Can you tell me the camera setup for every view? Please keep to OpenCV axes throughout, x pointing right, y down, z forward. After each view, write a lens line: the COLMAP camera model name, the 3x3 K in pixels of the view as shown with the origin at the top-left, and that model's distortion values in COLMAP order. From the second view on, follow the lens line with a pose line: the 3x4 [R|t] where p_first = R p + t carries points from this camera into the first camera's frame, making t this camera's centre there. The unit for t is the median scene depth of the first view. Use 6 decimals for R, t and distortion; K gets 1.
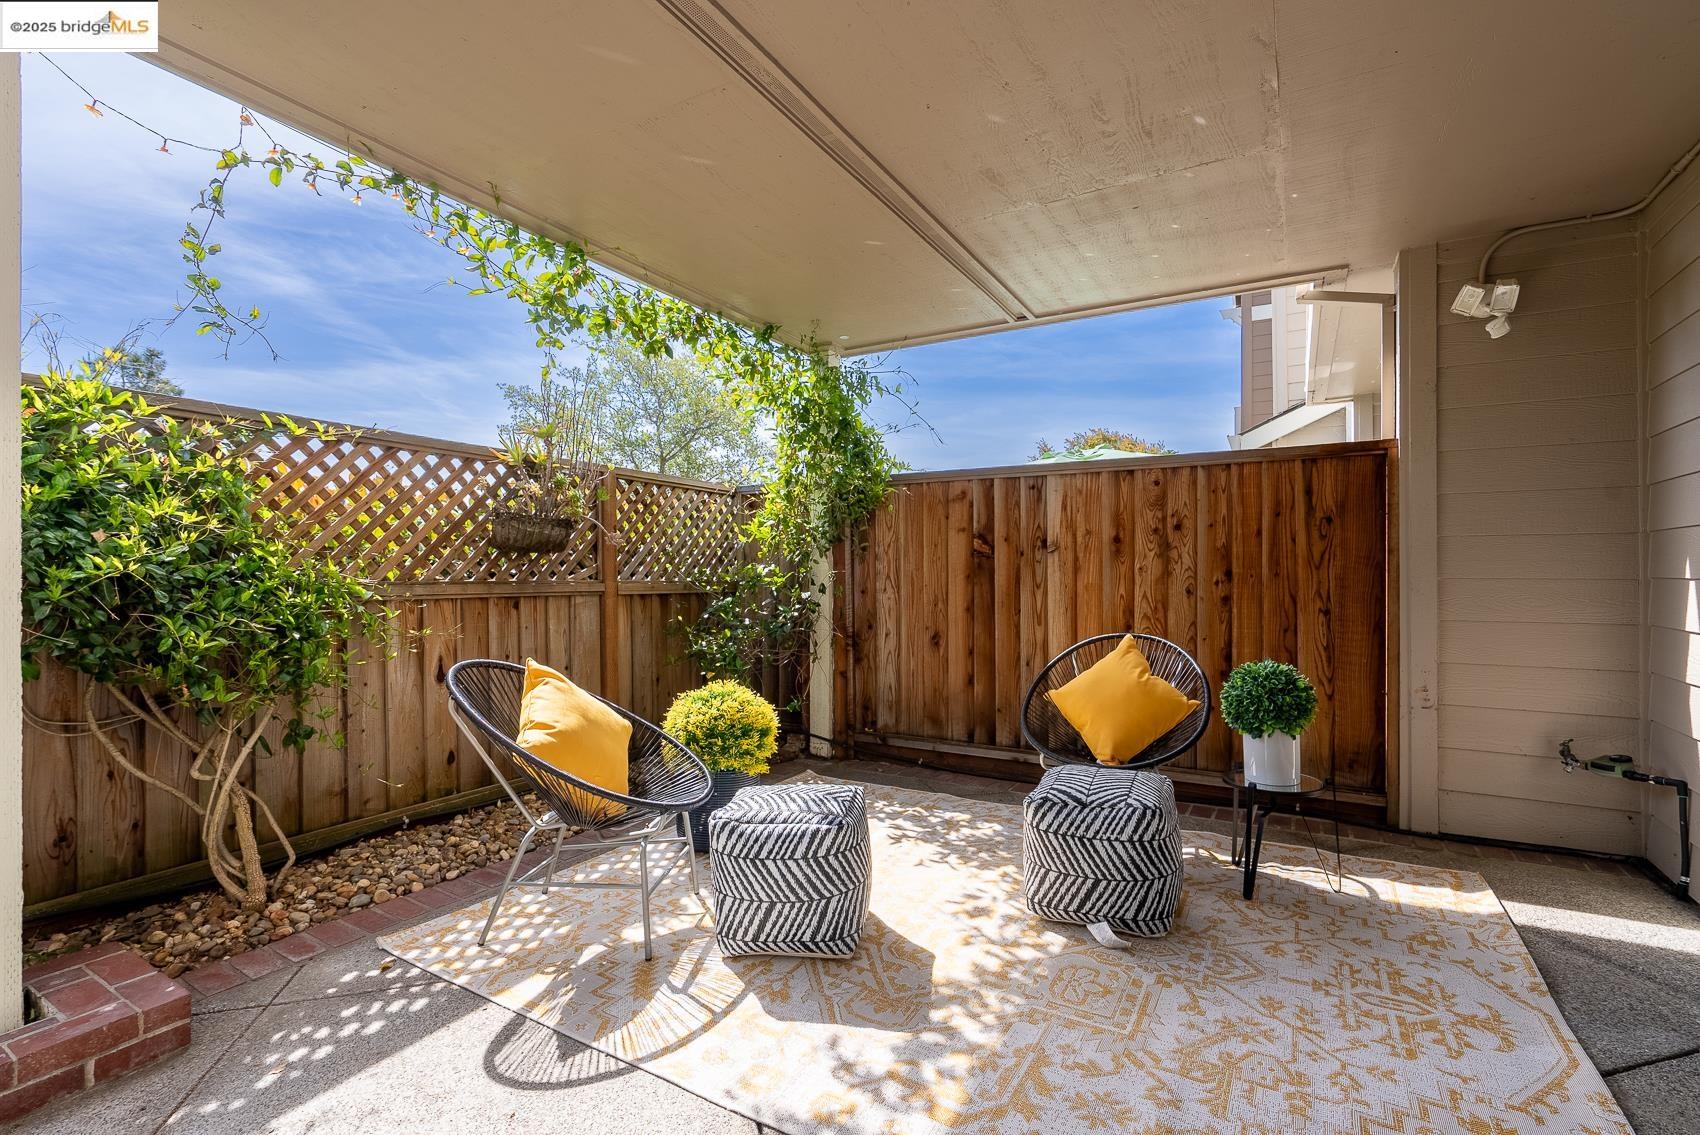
lens RADIAL K [[773.8, 0, 845.0], [0, 773.8, 570.3], [0, 0, 1]] dist [-0.006527, 0.002954]
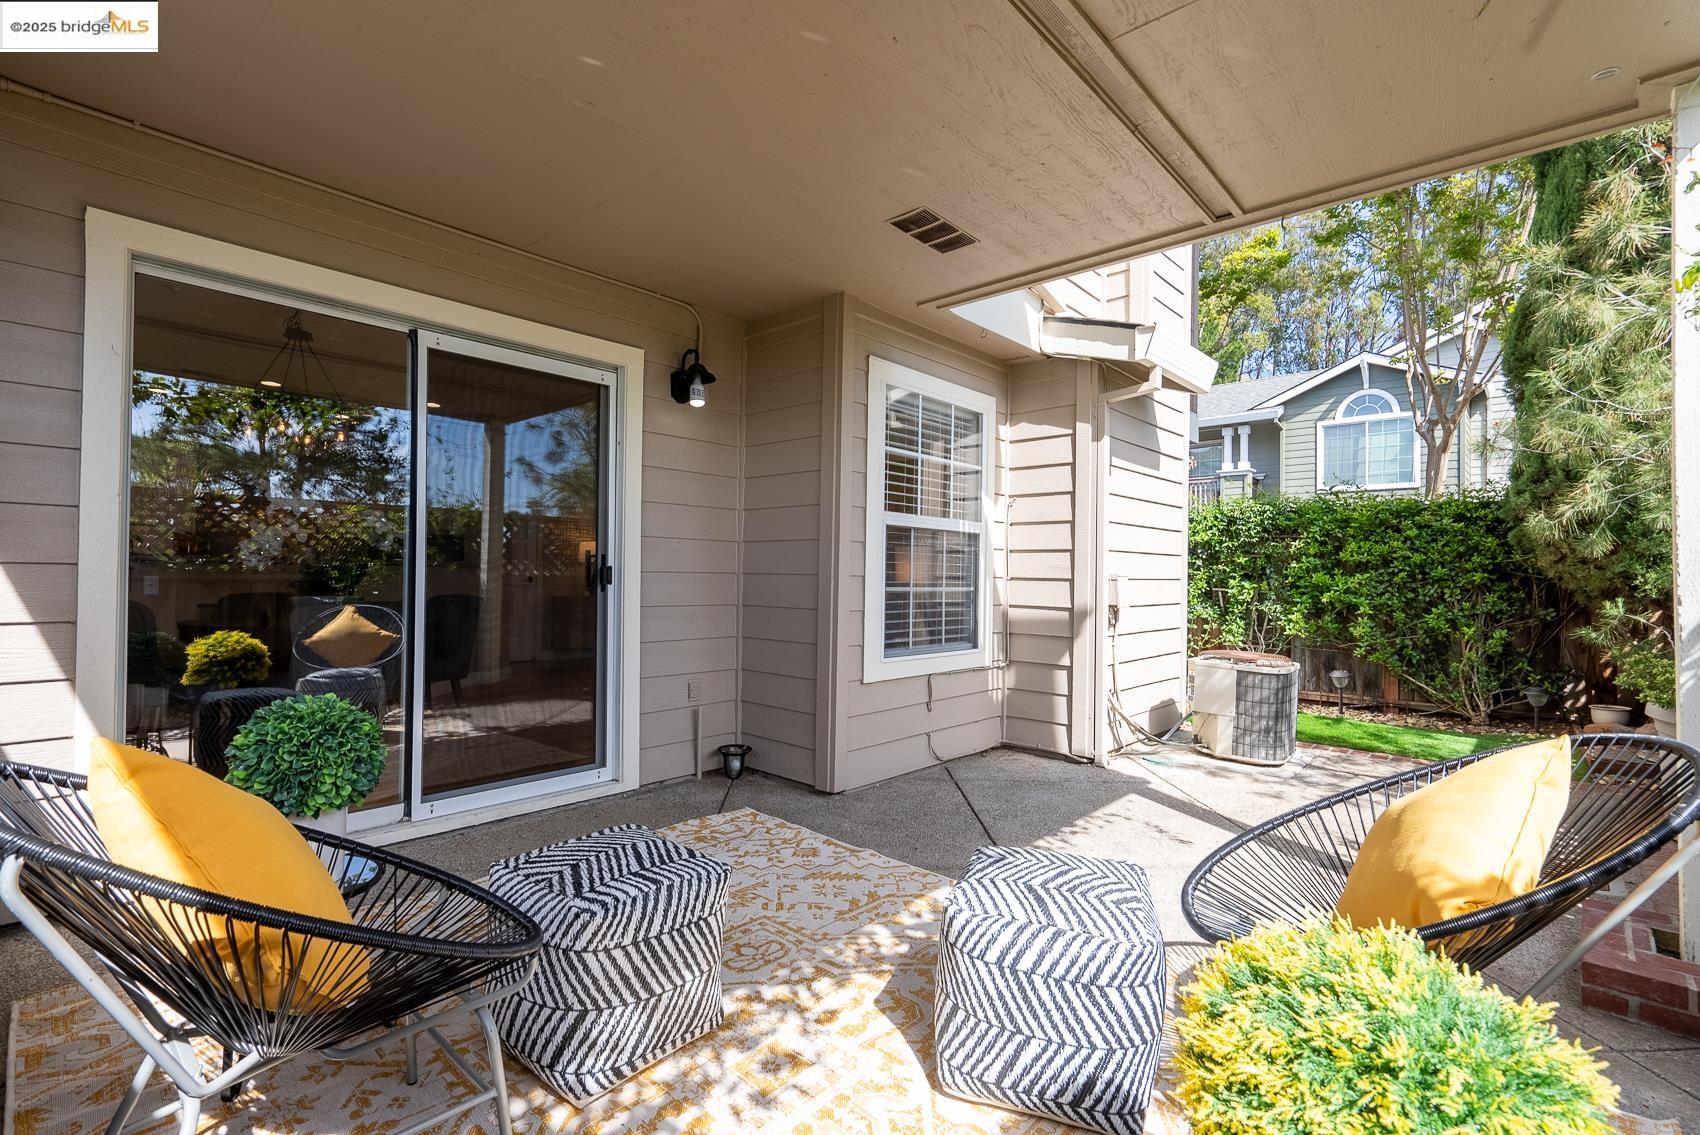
lens RADIAL K [[773.8, 0, 864.6], [0, 773.8, 576.6], [0, 0, 1]] dist [-0.006527, 0.002954]
pose [[-0.980970, -0.017808, 0.193341, -0.019849], [-0.017958, 0.999838, 0.000976, 0.005644], [-0.193327, -0.002515, -0.981131, 1.118100]]
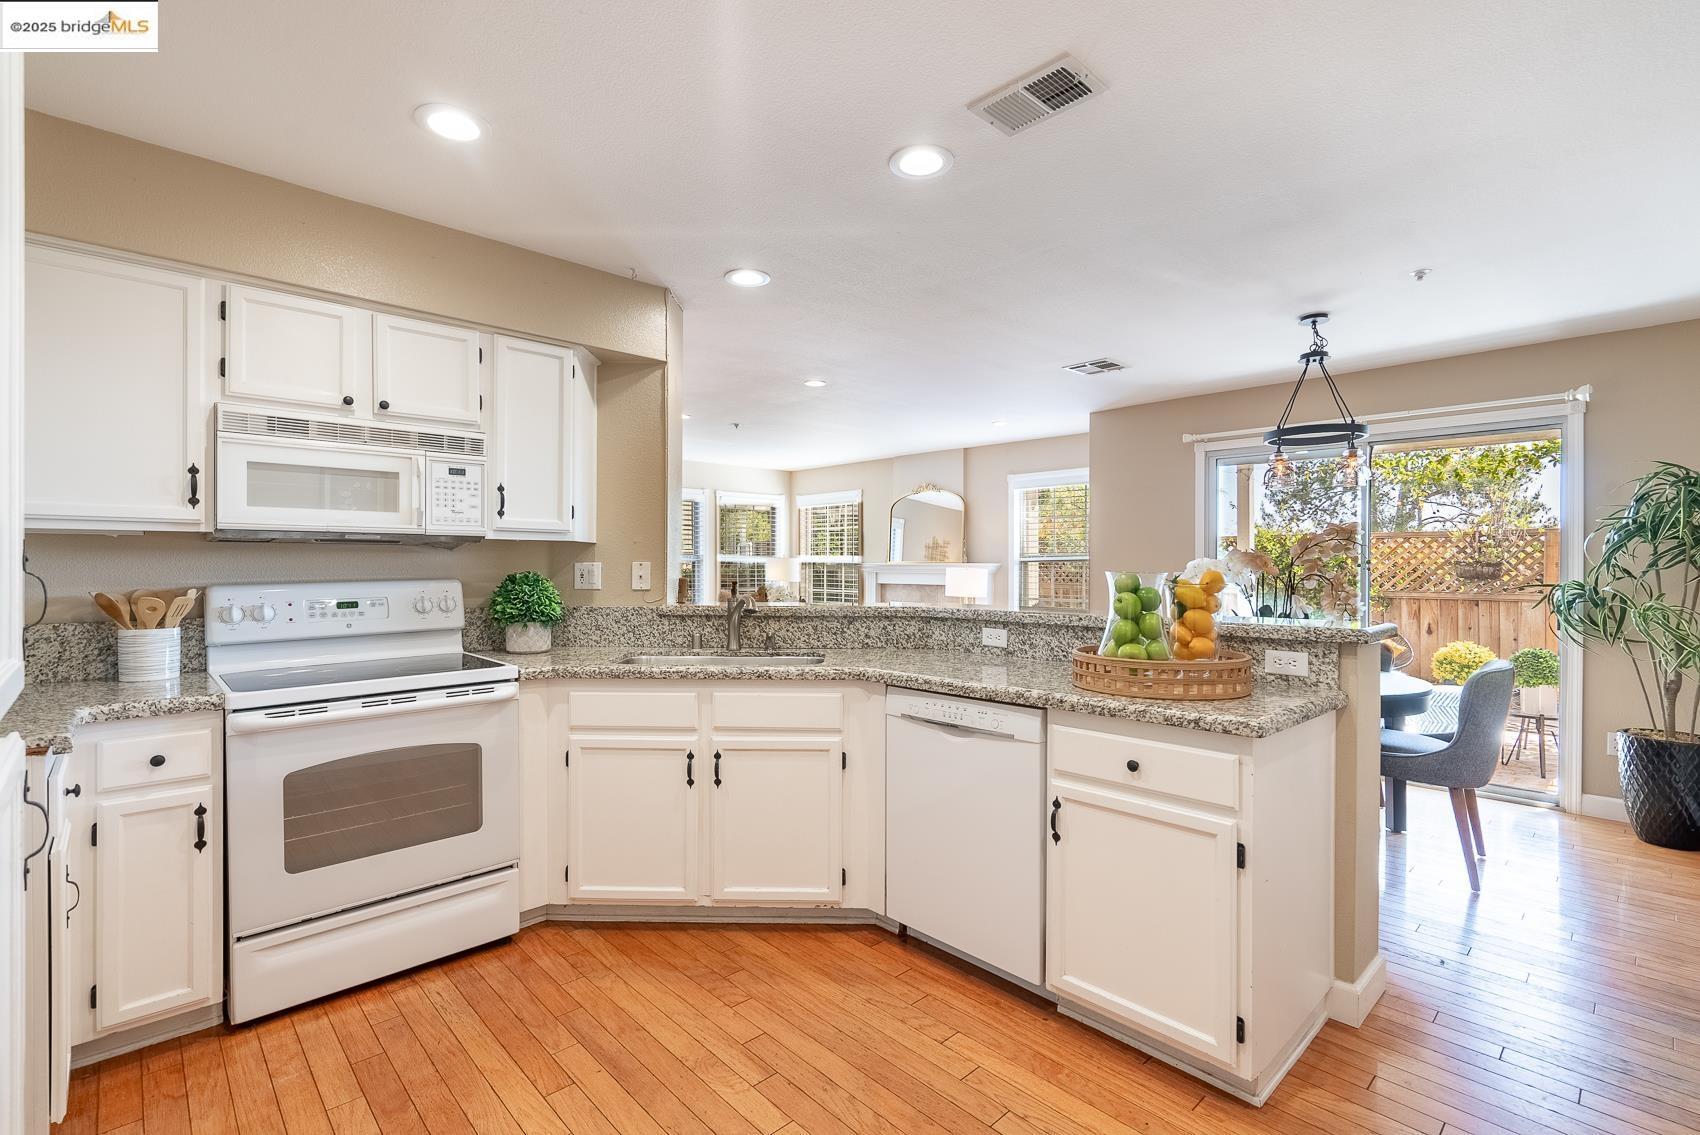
lens RADIAL K [[773.8, 0, 848.5], [0, 773.8, 569.0], [0, 0, 1]] dist [-0.006527, 0.002954]
pose [[-0.275366, 0.003146, -0.961334, 1.990873], [0.000130, 0.999995, 0.003235, -0.055395], [0.961340, 0.000766, -0.275365, -0.041579]]
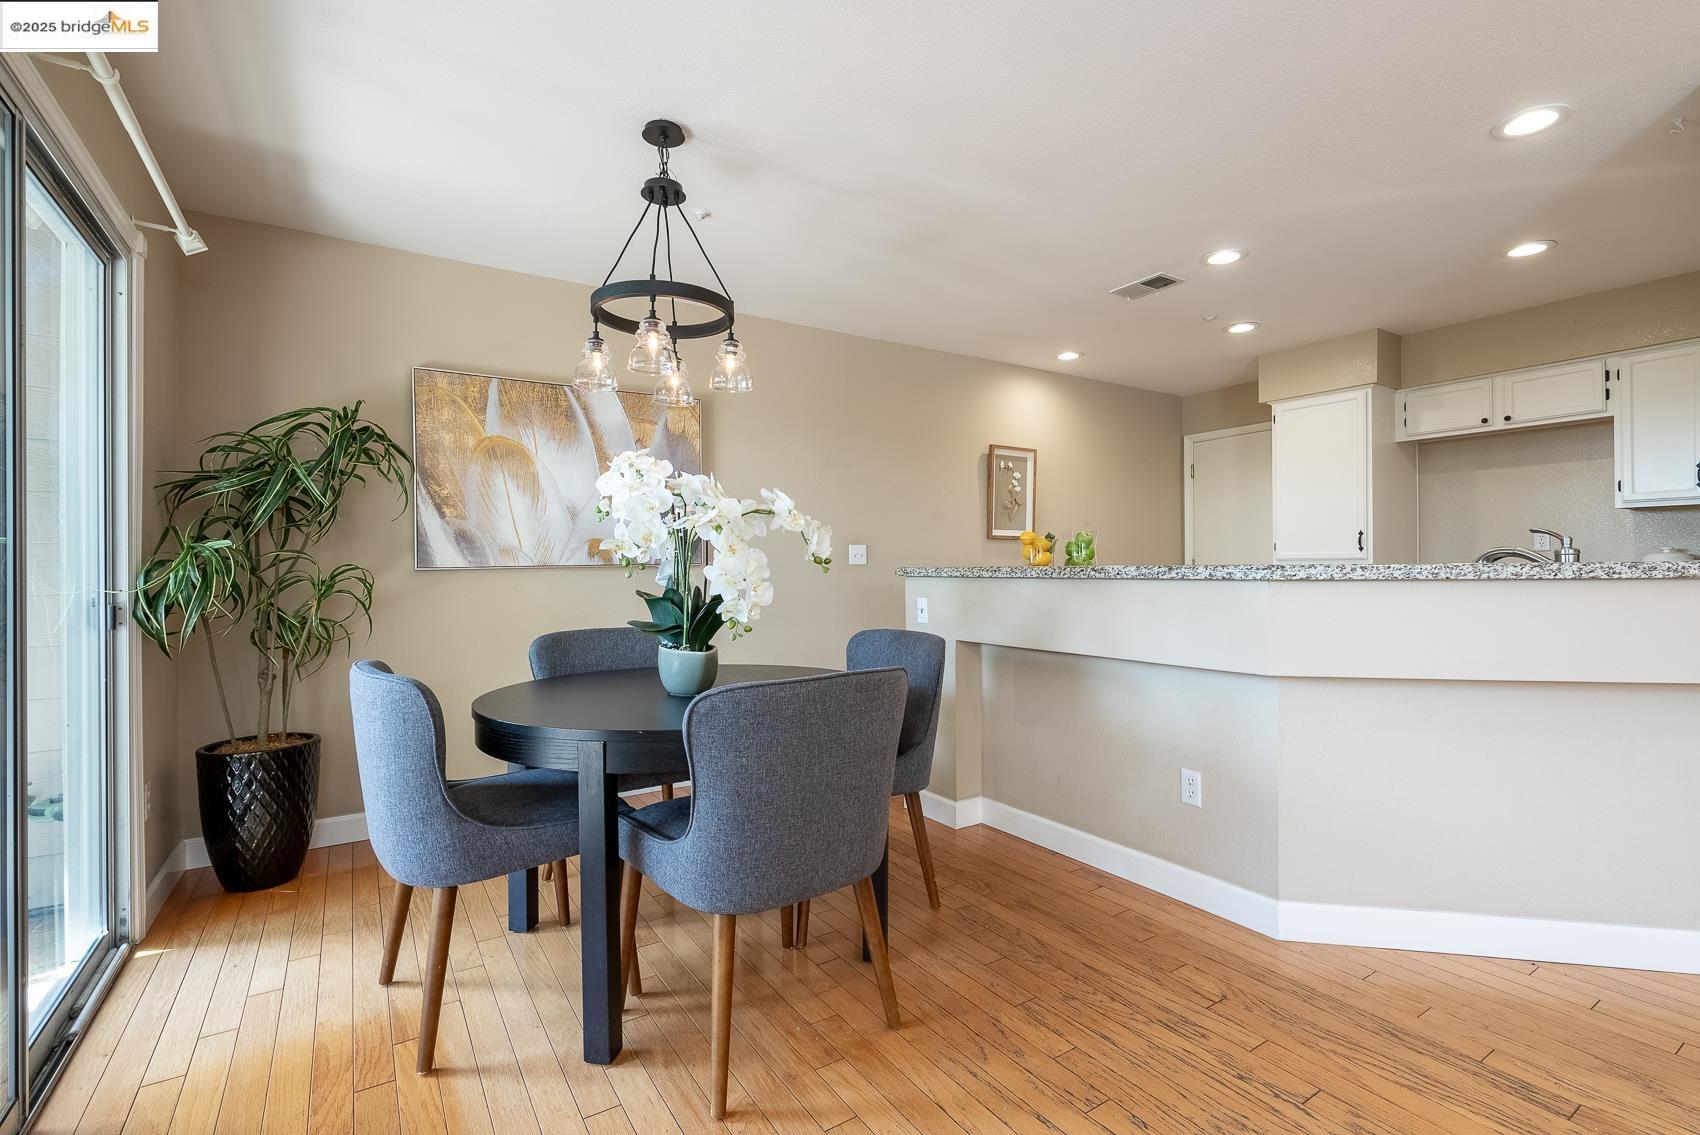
lens RADIAL K [[773.8, 0, 847.7], [0, 773.8, 571.7], [0, 0, 1]] dist [-0.006527, 0.002954]
pose [[0.449408, -0.010799, 0.893261, 0.445125], [0.005839, 0.999941, 0.009151, -0.013755], [-0.893307, 0.001103, 0.449445, -0.161197]]
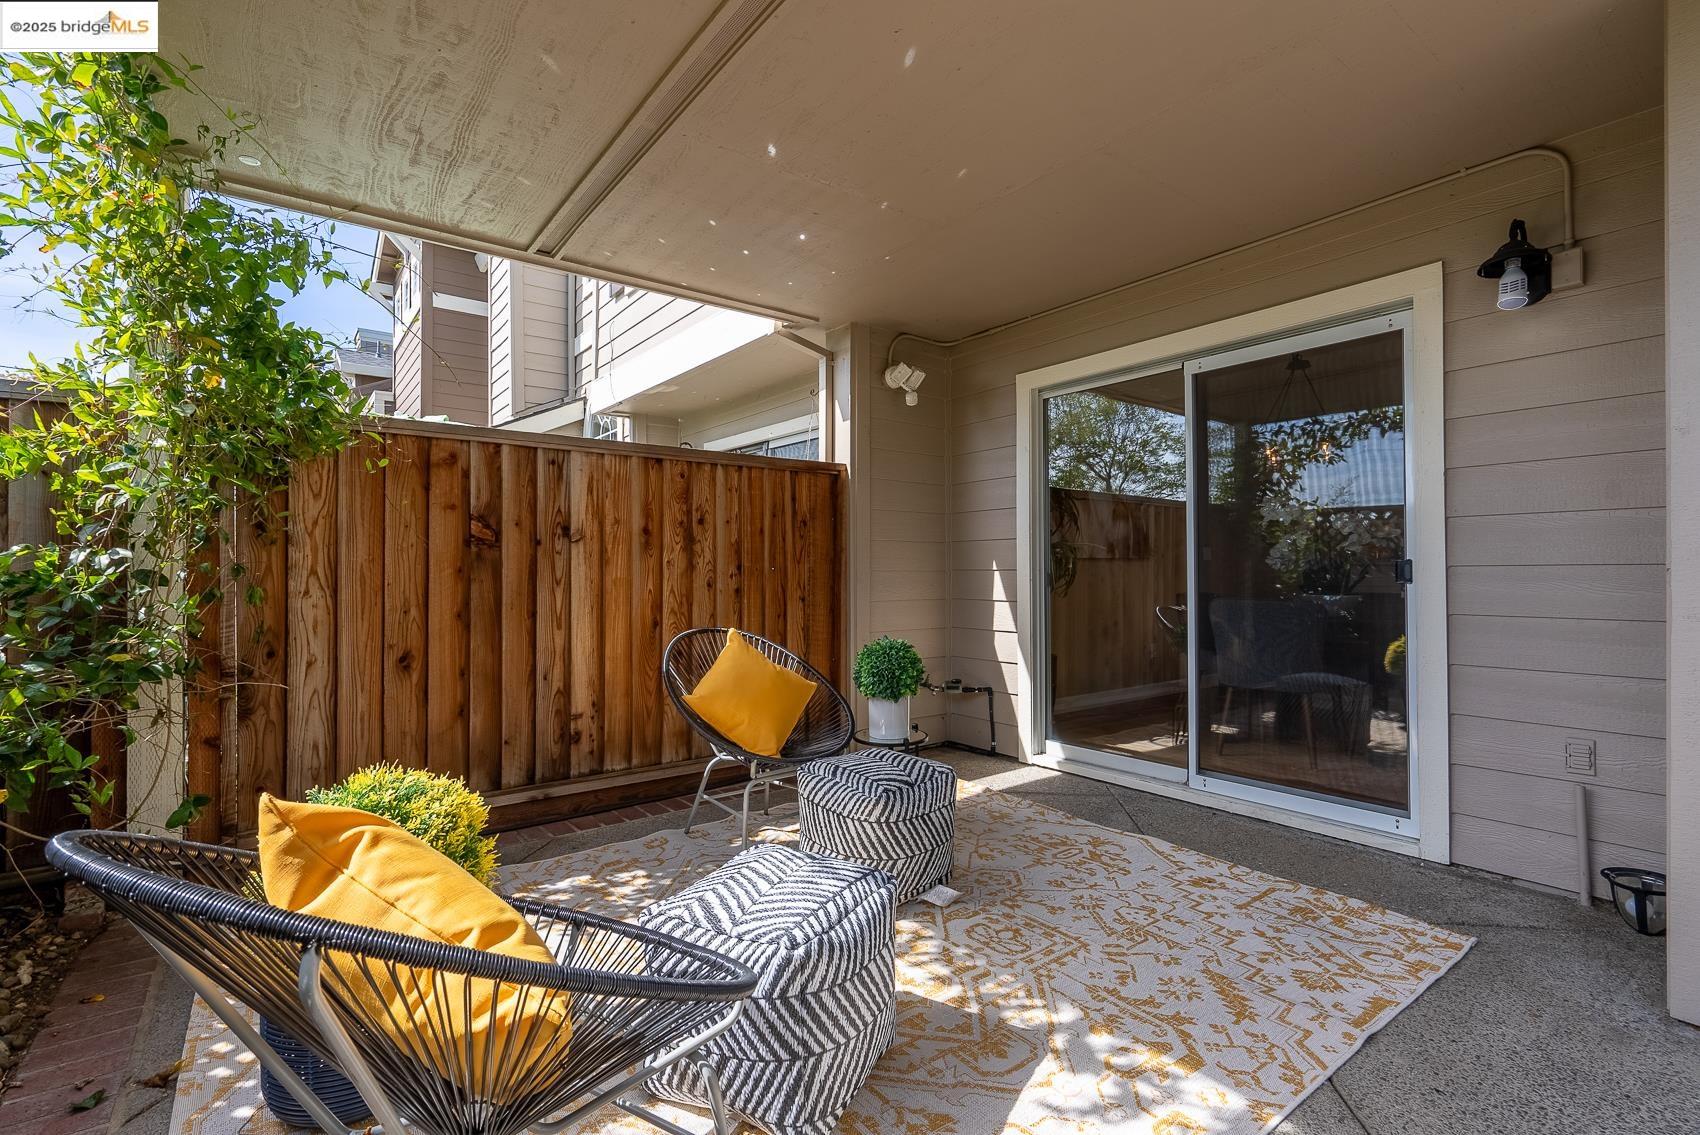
lens RADIAL K [[773.8, 0, 849.6], [0, 773.8, 566.3], [0, 0, 1]] dist [-0.006527, 0.002954]
pose [[0.383538, 0.007158, 0.923497, -0.429524], [0.002057, 0.999961, -0.008604, 0.012213], [-0.923523, 0.005200, 0.383509, 0.426607]]
